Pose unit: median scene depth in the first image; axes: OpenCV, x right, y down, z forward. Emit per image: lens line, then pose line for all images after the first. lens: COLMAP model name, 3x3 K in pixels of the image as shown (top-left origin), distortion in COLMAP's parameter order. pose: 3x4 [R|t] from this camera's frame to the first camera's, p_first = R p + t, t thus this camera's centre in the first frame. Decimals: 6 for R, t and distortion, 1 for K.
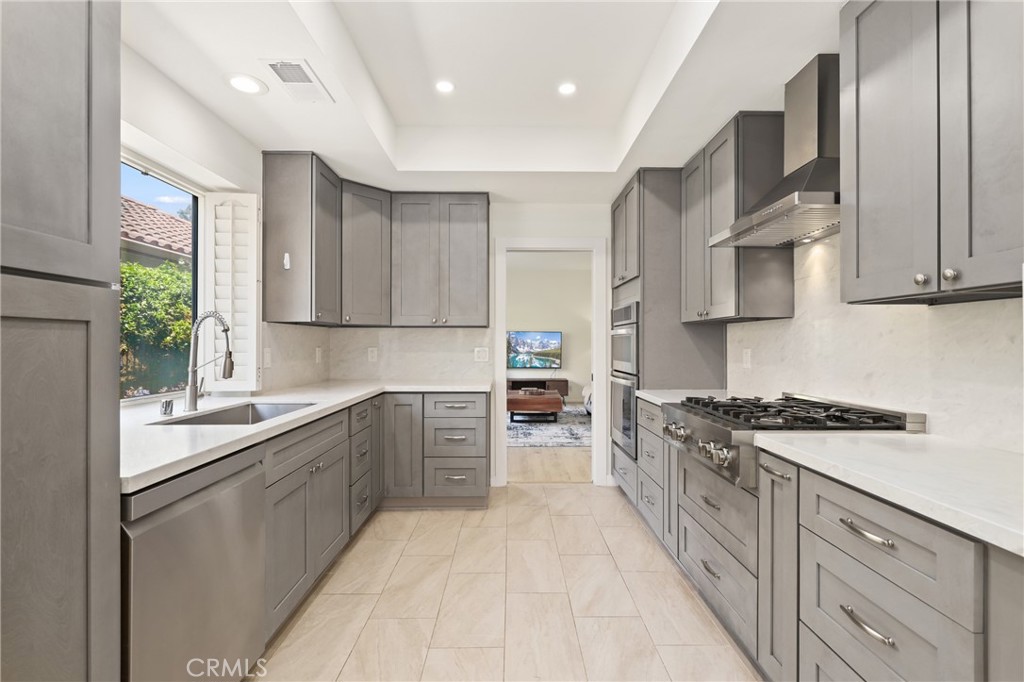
lens RADIAL K [[468.5, 0, 520.6], [0, 468.5, 345.5], [0, 0, 1]] dist [-0.003368, -0.000294]
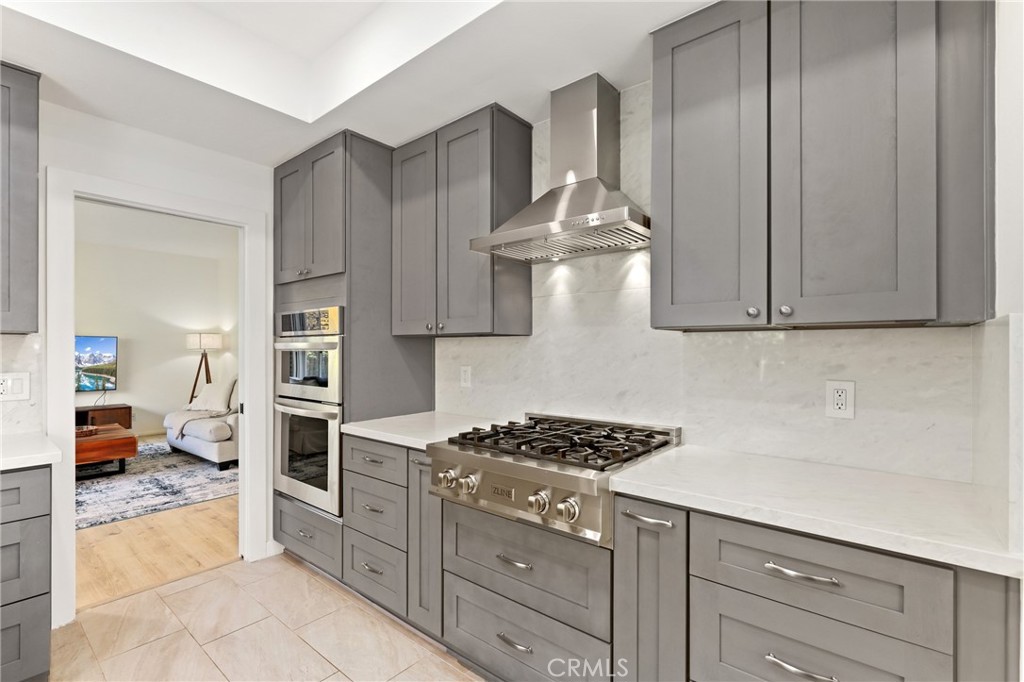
lens RADIAL K [[460.1, 0, 516.9], [0, 460.1, 349.8], [0, 0, 1]] dist [-0.000608, -0.000259]
pose [[0.644717, -0.004268, 0.764410, -0.133086], [0.003783, 0.999990, 0.002393, -0.024839], [-0.764412, 0.001349, 0.644726, 0.308328]]
